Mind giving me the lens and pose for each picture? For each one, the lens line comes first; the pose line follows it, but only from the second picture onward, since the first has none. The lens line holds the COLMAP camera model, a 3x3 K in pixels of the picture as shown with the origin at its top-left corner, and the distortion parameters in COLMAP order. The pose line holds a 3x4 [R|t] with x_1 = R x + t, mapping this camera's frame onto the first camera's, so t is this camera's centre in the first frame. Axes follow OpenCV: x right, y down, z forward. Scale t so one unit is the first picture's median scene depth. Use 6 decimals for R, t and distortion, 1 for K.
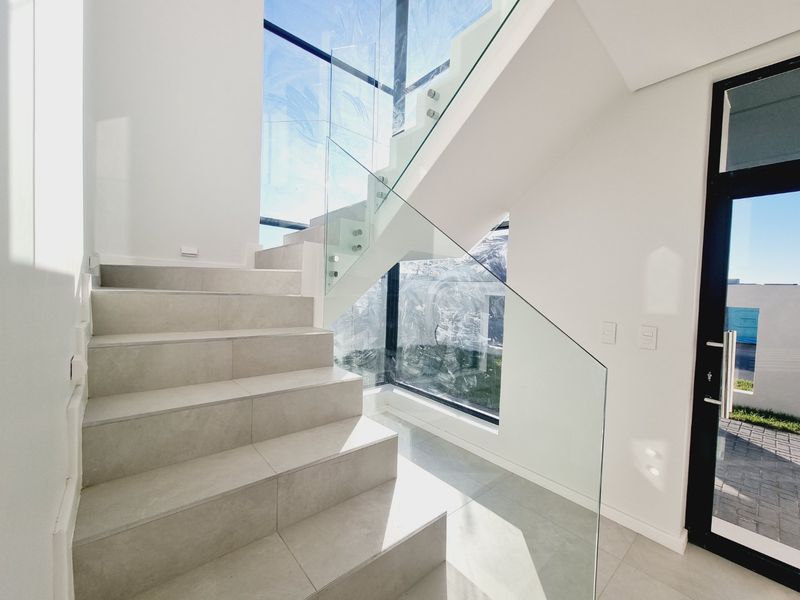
lens RADIAL K [[329.9, 0, 402.6], [0, 329.9, 299.5], [0, 0, 1]] dist [0.013454, -0.000844]
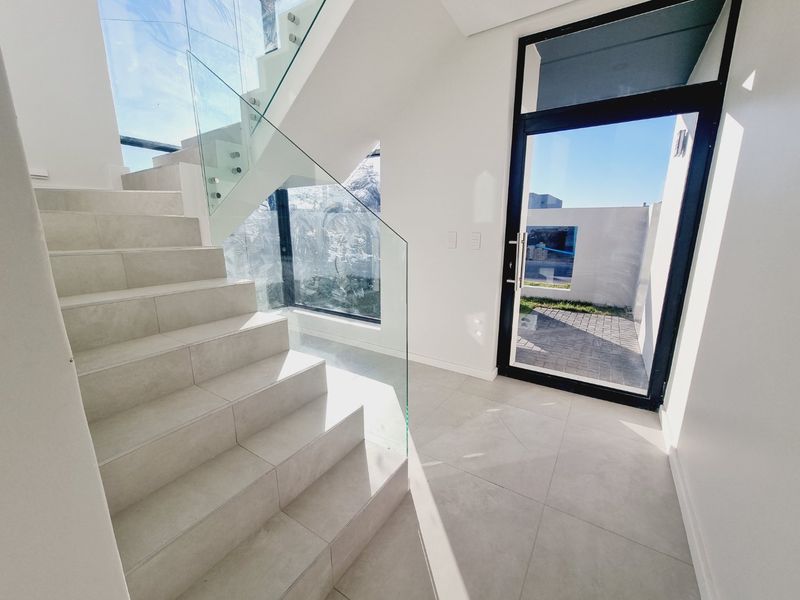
lens RADIAL K [[329.9, 0, 399.2], [0, 329.9, 297.7], [0, 0, 1]] dist [0.013454, -0.000844]
pose [[0.961848, -0.089179, 0.258641, 0.048484], [0.040165, 0.981167, 0.188939, 0.060107], [-0.270619, -0.171342, 0.947316, -0.207253]]
